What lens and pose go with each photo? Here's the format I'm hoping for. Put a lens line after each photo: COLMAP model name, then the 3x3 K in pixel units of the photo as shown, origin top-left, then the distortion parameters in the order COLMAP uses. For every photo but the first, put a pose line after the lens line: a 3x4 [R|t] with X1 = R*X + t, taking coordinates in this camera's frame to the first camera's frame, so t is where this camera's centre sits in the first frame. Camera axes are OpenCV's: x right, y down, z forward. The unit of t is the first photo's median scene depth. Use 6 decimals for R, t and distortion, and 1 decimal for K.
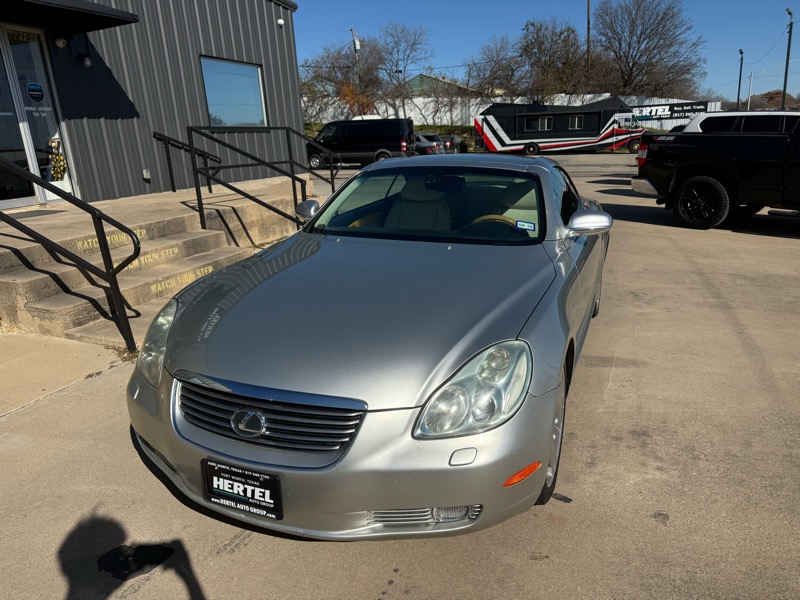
lens RADIAL K [[570.8, 0, 400.8], [0, 570.8, 302.1], [0, 0, 1]] dist [0.026698, -0.040738]
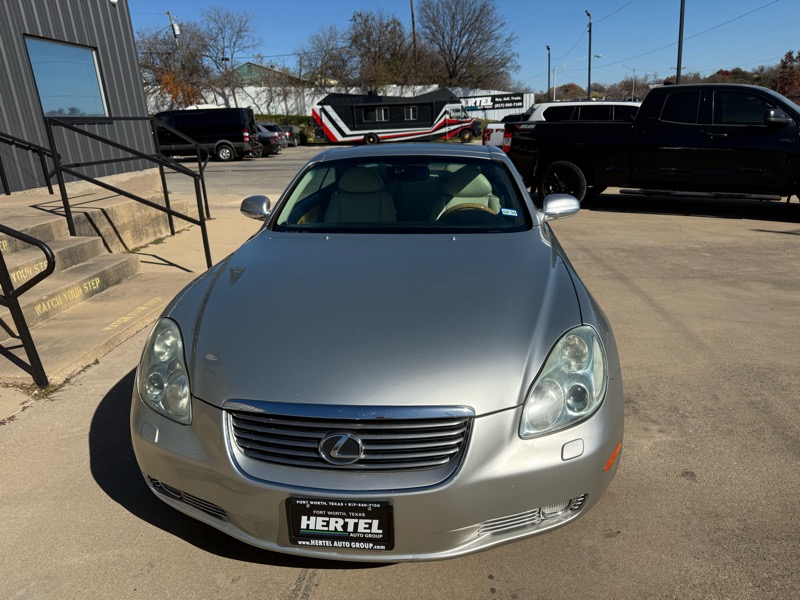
lens RADIAL K [[574.2, 0, 399.5], [0, 574.2, 298.1], [0, 0, 1]] dist [0.011773, -0.018484]
pose [[0.959929, -0.087907, 0.266099, -0.065899], [0.085849, 0.996120, 0.019383, -0.005076], [-0.266771, 0.004238, 0.963751, 0.019903]]
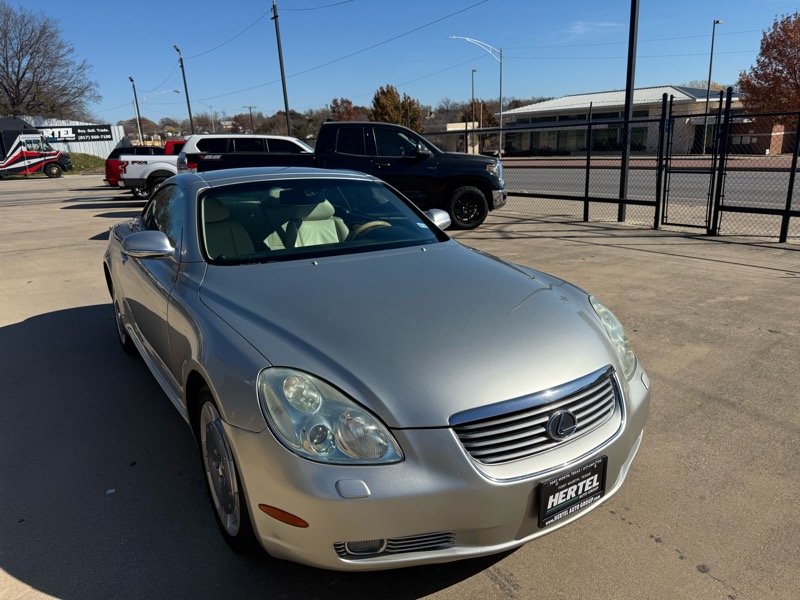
lens RADIAL K [[572.4, 0, 404.2], [0, 572.4, 302.5], [0, 0, 1]] dist [0.013225, -0.019450]
pose [[0.560970, -0.209586, 0.800866, -0.194929], [0.239740, 0.967095, 0.085162, -0.023981], [-0.792362, 0.144226, 0.592757, 0.099499]]
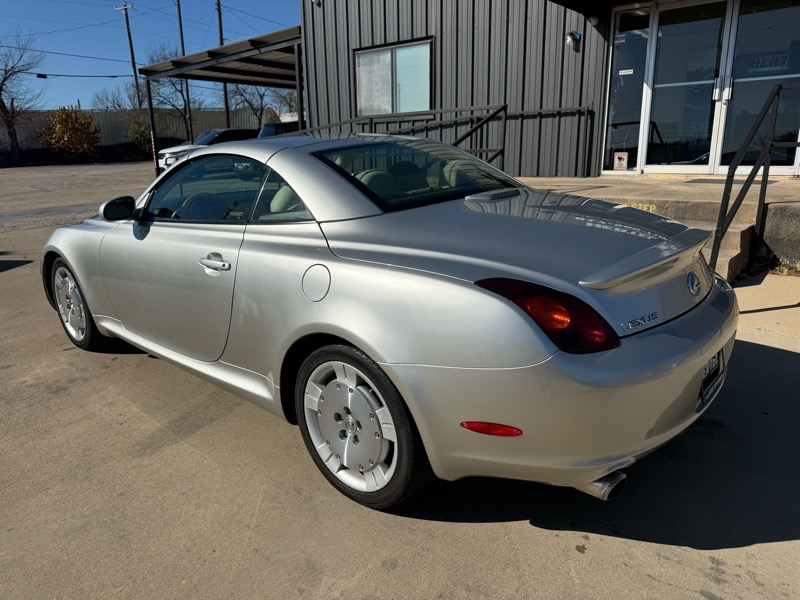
lens RADIAL K [[573.8, 0, 401.4], [0, 573.8, 296.0], [0, 0, 1]] dist [0.004432, -0.007581]
pose [[-0.326559, 0.288245, -0.900152, 0.295318], [-0.226538, 0.900735, 0.370616, -0.128850], [0.917627, 0.324947, -0.228844, 0.462992]]
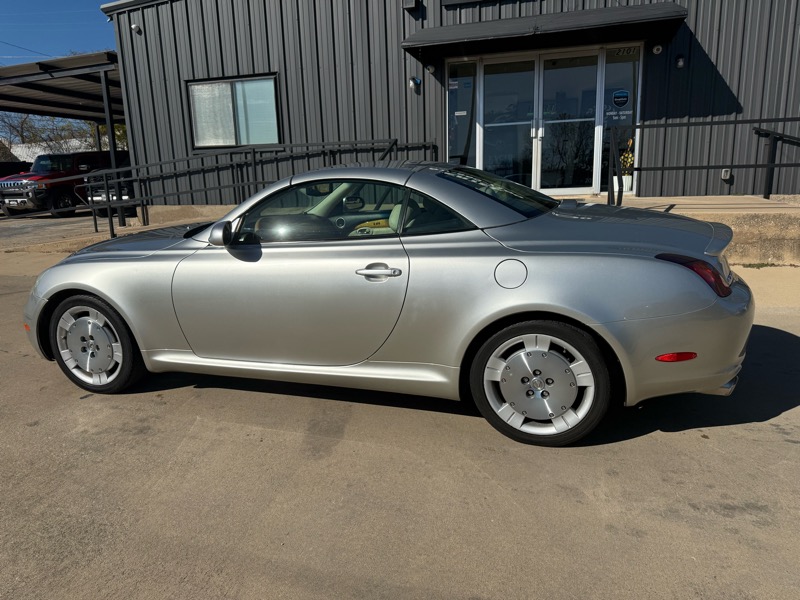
lens RADIAL K [[565.5, 0, 397.6], [0, 565.5, 303.2], [0, 0, 1]] dist [0.024118, -0.028508]
pose [[0.081829, 0.264491, -0.960910, 0.357580], [-0.246994, 0.939449, 0.237550, -0.090691], [0.965556, 0.217901, 0.142202, 0.320525]]
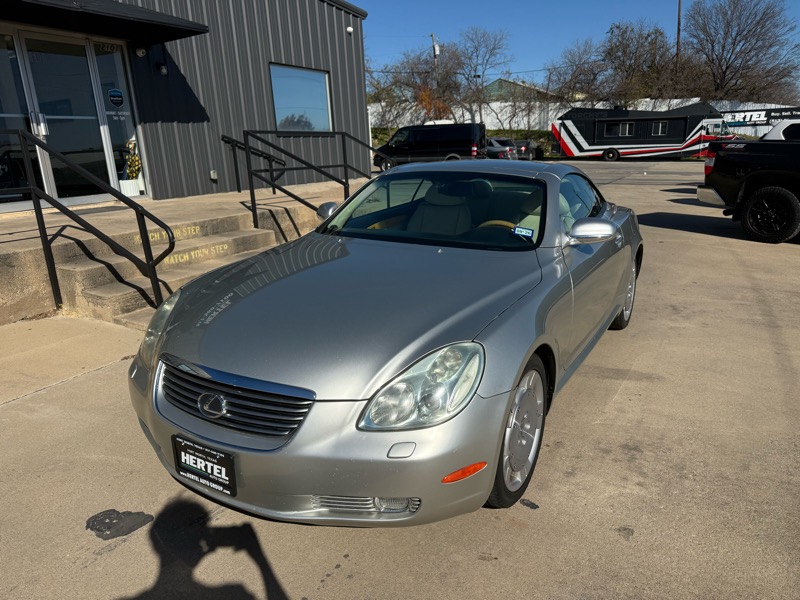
lens RADIAL K [[571.3, 0, 399.3], [0, 571.3, 300.6], [0, 0, 1]] dist [0.018248, -0.026287]
pose [[0.990638, 0.044731, -0.128978, 0.035983], [-0.045929, 0.998925, -0.006329, 0.000782], [0.128556, 0.012194, 0.991627, -0.005457]]
